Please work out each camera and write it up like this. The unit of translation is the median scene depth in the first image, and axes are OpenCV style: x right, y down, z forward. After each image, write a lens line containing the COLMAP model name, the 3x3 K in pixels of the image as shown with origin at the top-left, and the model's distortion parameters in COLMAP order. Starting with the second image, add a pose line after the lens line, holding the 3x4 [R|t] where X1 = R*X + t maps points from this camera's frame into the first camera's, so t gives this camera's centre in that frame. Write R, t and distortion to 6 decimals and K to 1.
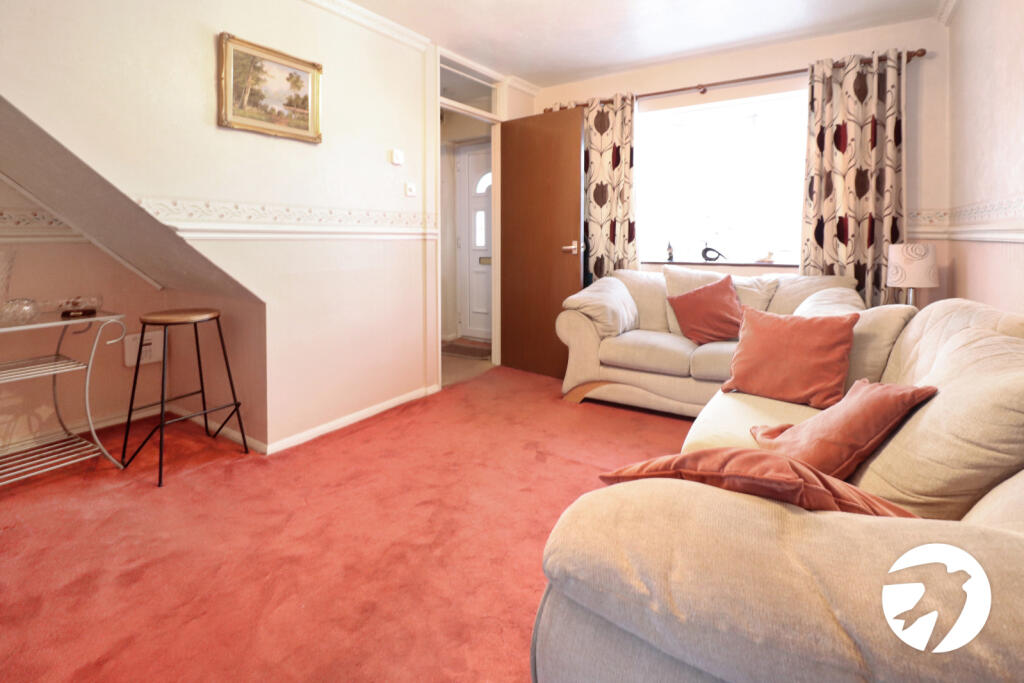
lens RADIAL K [[497.7, 0, 512.7], [0, 497.7, 277.2], [0, 0, 1]] dist [0.011518, 0.000363]
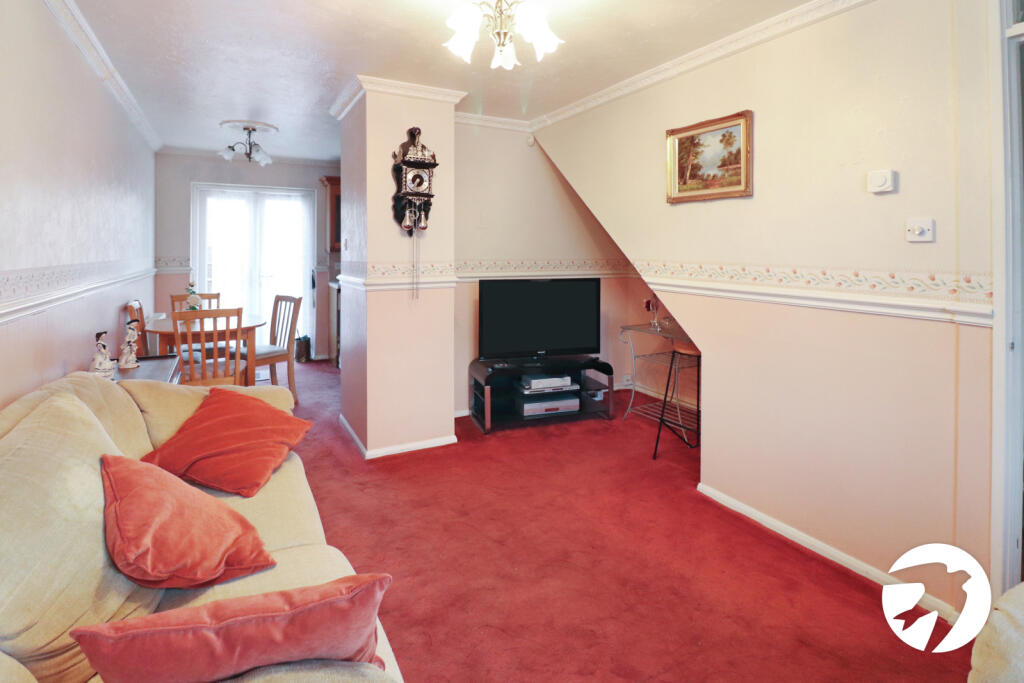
lens RADIAL K [[496.8, 0, 512.0], [0, 496.8, 341.5], [0, 0, 1]] dist [-0.012182, -0.001003]
pose [[-0.456873, 0.077789, -0.886124, 0.677739], [-0.160264, 0.972670, 0.168016, -0.098570], [0.874976, 0.218776, -0.431920, 1.155683]]
